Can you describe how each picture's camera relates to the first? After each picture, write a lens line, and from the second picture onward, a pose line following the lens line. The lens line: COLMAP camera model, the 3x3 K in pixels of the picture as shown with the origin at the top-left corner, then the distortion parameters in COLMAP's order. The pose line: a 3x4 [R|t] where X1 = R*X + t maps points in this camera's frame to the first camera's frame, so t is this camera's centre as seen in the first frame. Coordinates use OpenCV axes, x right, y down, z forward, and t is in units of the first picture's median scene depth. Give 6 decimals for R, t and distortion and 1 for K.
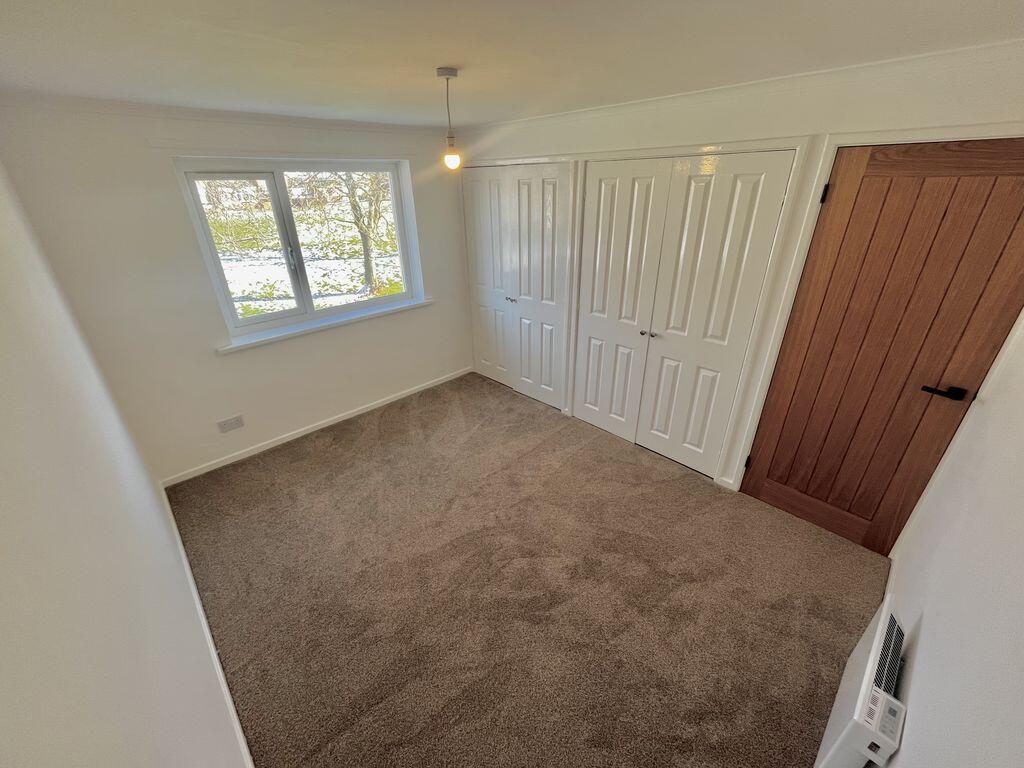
lens RADIAL K [[412.2, 0, 511.2], [0, 412.2, 383.9], [0, 0, 1]] dist [-0.002948, -0.000217]
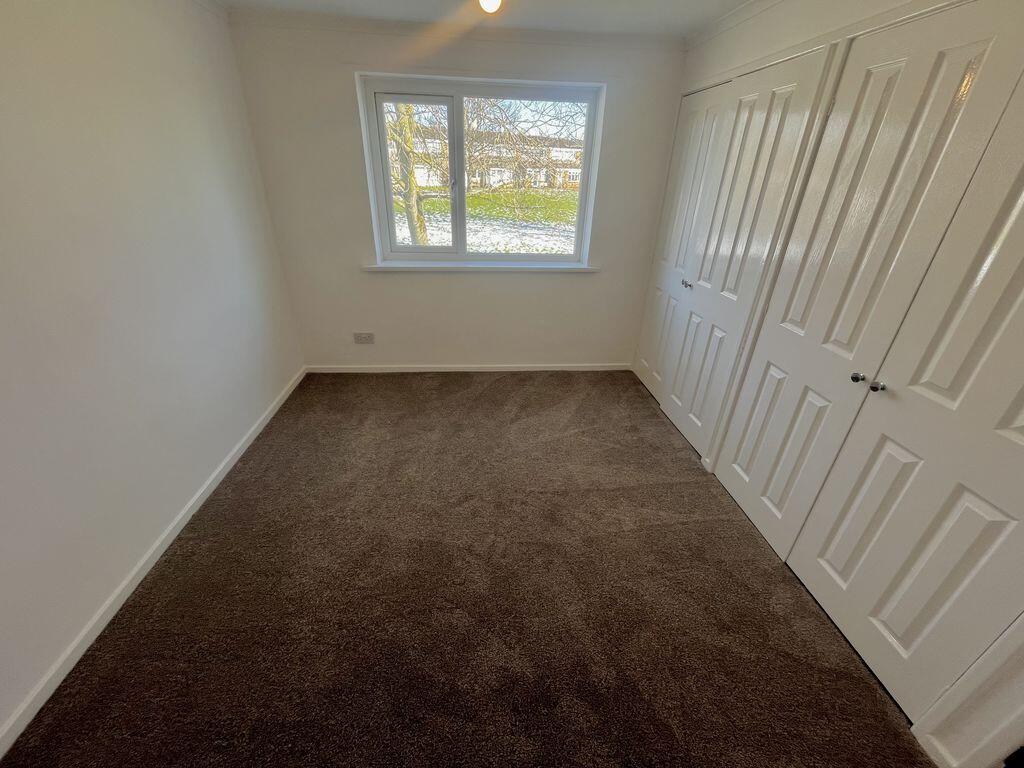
lens RADIAL K [[412.2, 0, 511.1], [0, 412.2, 383.6], [0, 0, 1]] dist [-0.002948, -0.000217]
pose [[0.774896, 0.325884, -0.541605, 0.234558], [-0.314361, 0.942057, 0.117068, -0.036582], [0.548374, 0.079544, 0.832442, 0.298751]]
